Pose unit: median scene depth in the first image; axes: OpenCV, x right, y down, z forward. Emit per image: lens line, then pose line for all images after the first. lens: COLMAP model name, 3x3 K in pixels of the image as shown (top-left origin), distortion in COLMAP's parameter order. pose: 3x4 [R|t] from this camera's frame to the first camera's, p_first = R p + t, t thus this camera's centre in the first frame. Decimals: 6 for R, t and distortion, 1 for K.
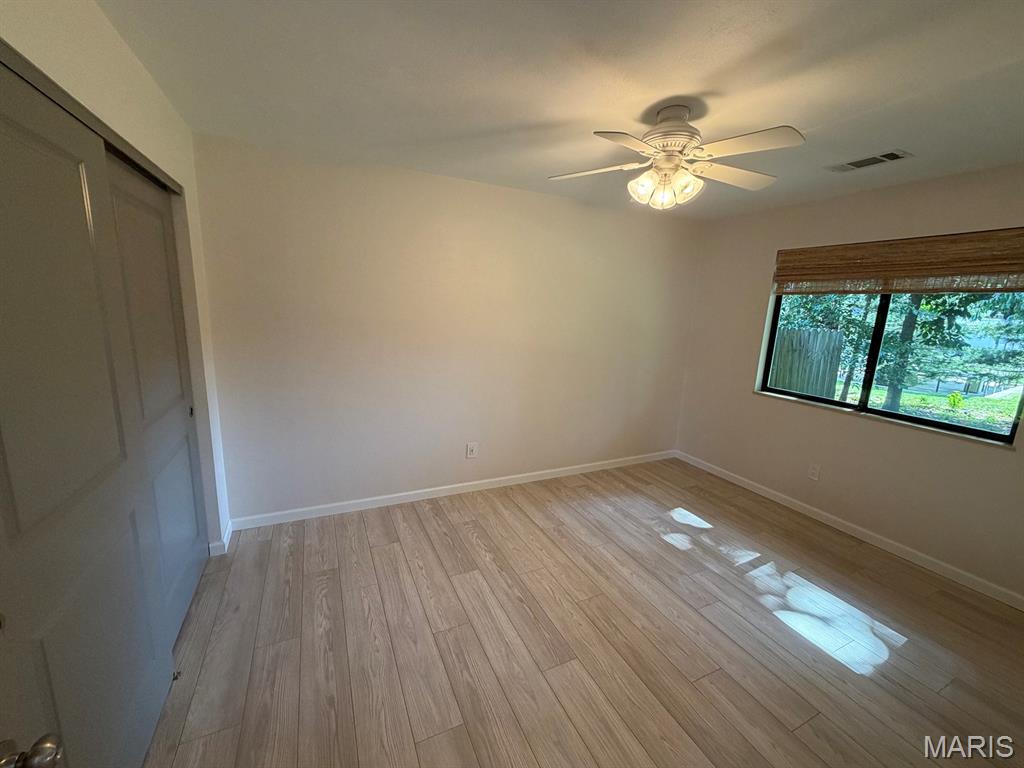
lens RADIAL K [[407.2, 0, 508.1], [0, 407.2, 382.7], [0, 0, 1]] dist [-0.002392, 0.000521]
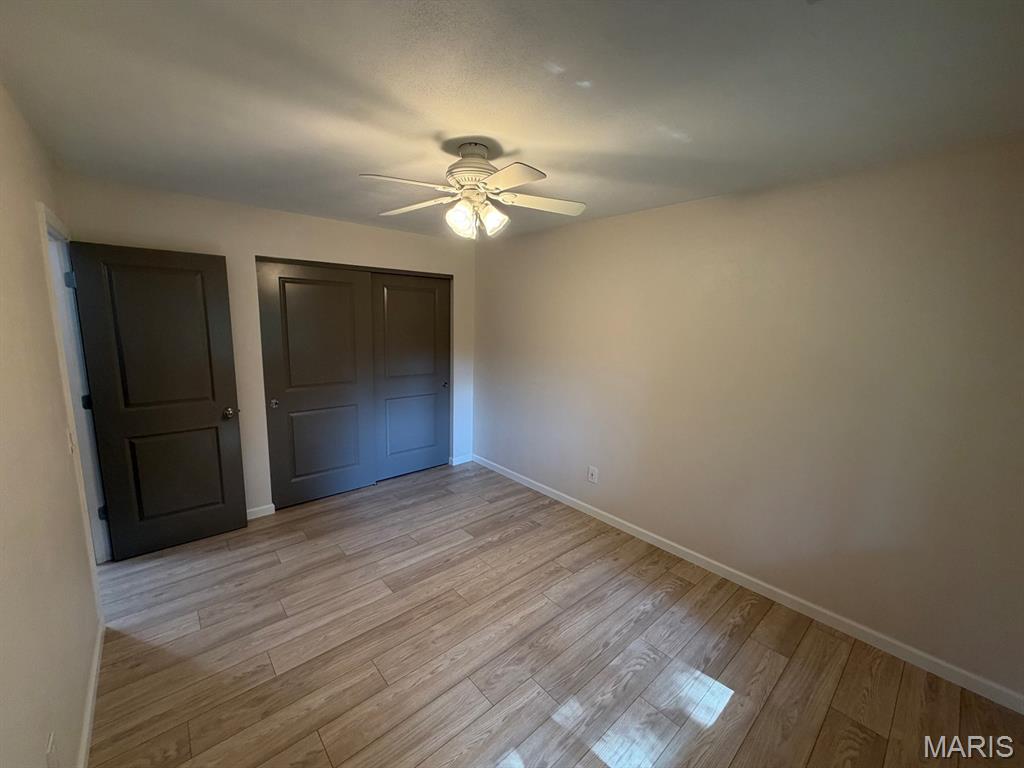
lens RADIAL K [[407.2, 0, 511.1], [0, 407.2, 383.6], [0, 0, 1]] dist [-0.002392, 0.000521]
pose [[0.285670, 0.119254, -0.950879, 0.982961], [-0.196039, 0.978517, 0.063825, -0.101296], [0.938063, 0.168176, 0.302911, 0.568120]]
